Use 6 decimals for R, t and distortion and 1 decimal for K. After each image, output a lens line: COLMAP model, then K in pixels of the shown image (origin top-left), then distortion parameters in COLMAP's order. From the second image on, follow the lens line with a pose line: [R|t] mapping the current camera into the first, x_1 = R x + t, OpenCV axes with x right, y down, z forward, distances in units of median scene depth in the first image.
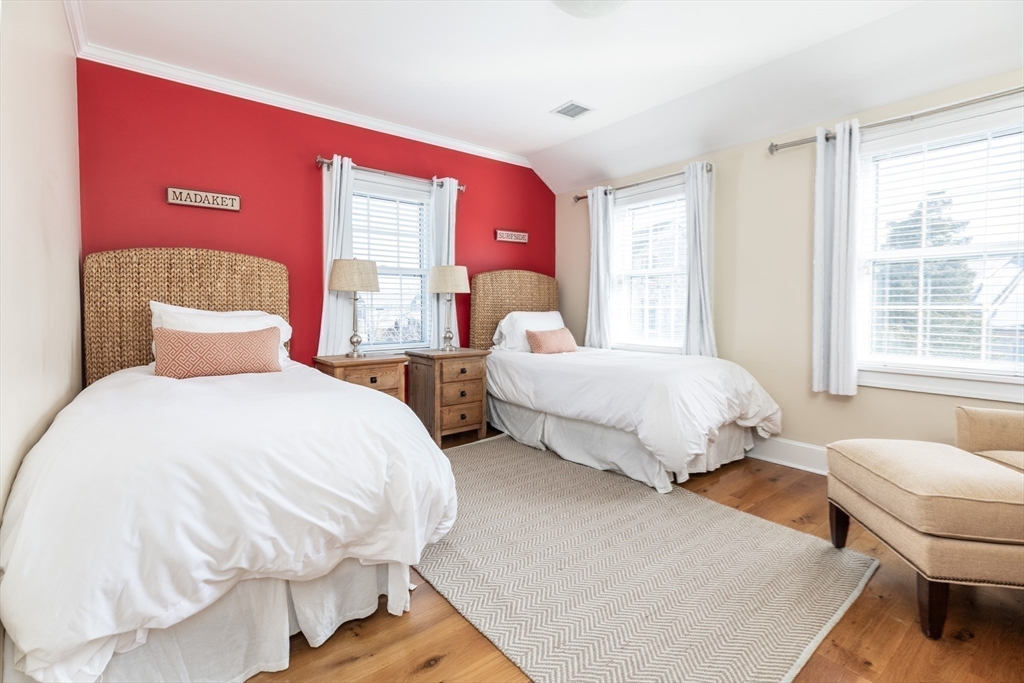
lens RADIAL K [[460.6, 0, 528.3], [0, 460.6, 319.6], [0, 0, 1]] dist [0.013979, -0.001212]
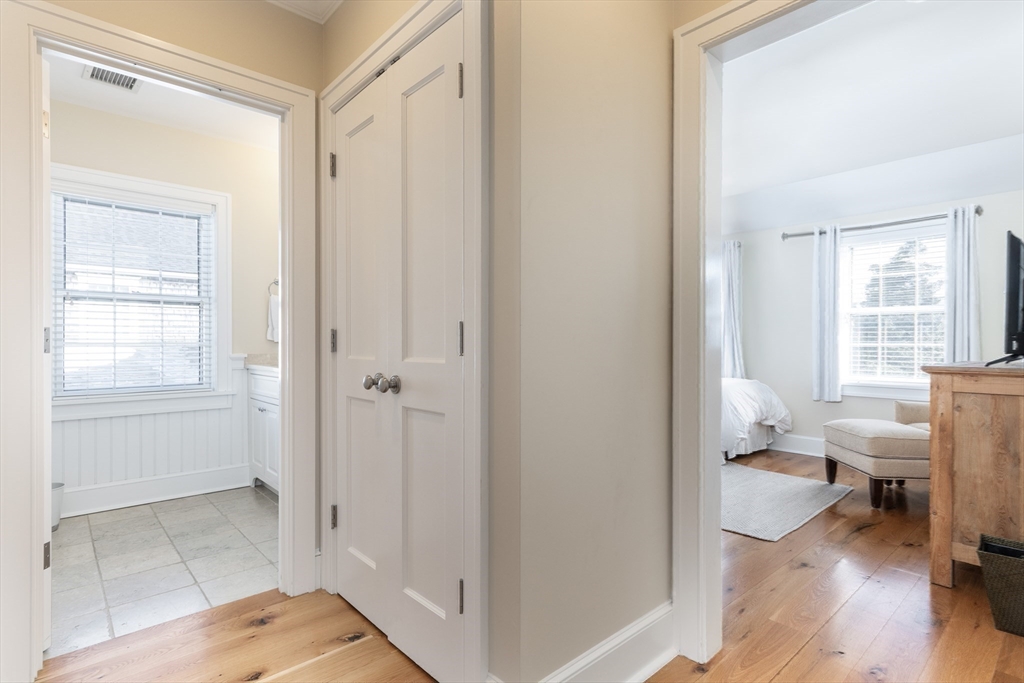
lens RADIAL K [[514.1, 0, 517.7], [0, 514.1, 340.6], [0, 0, 1]] dist [0.007234, 0.001954]
pose [[0.998759, 0.005622, 0.049493, -0.437894], [-0.004350, 0.999659, -0.025758, 0.009402], [-0.049621, 0.025511, 0.998442, -0.642222]]
